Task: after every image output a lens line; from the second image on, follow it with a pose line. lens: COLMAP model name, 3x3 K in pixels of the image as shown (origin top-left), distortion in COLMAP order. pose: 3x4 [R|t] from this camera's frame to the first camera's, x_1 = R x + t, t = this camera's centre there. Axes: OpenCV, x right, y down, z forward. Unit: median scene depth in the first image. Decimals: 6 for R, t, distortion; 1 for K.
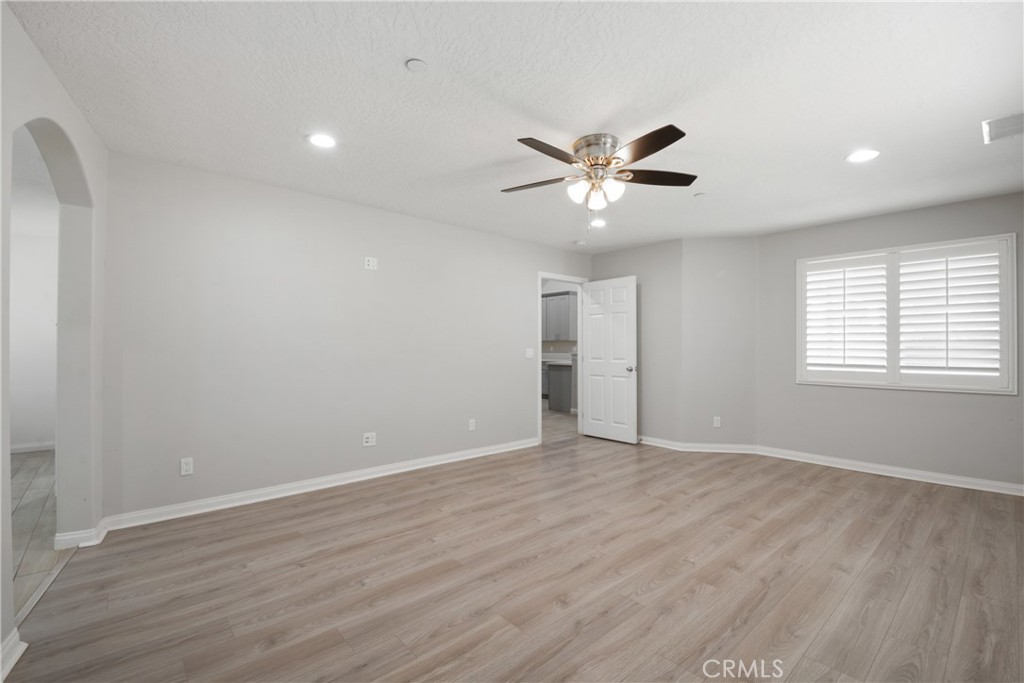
lens RADIAL K [[452.0, 0, 514.1], [0, 452.0, 347.6], [0, 0, 1]] dist [-0.010999, -0.007778]
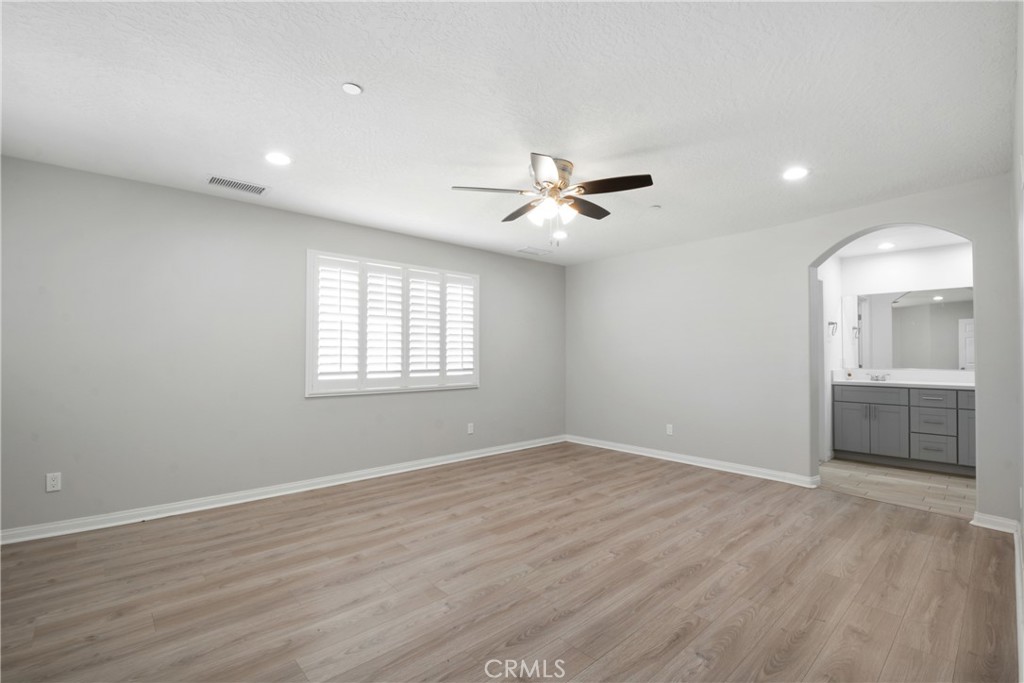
lens RADIAL K [[452.0, 0, 508.2], [0, 452.0, 346.8], [0, 0, 1]] dist [-0.010999, -0.007778]
pose [[-0.999991, -0.003241, 0.002886, 0.285481], [-0.003288, 0.999858, -0.016550, -0.005633], [-0.002832, -0.016559, -0.999859, 2.106183]]
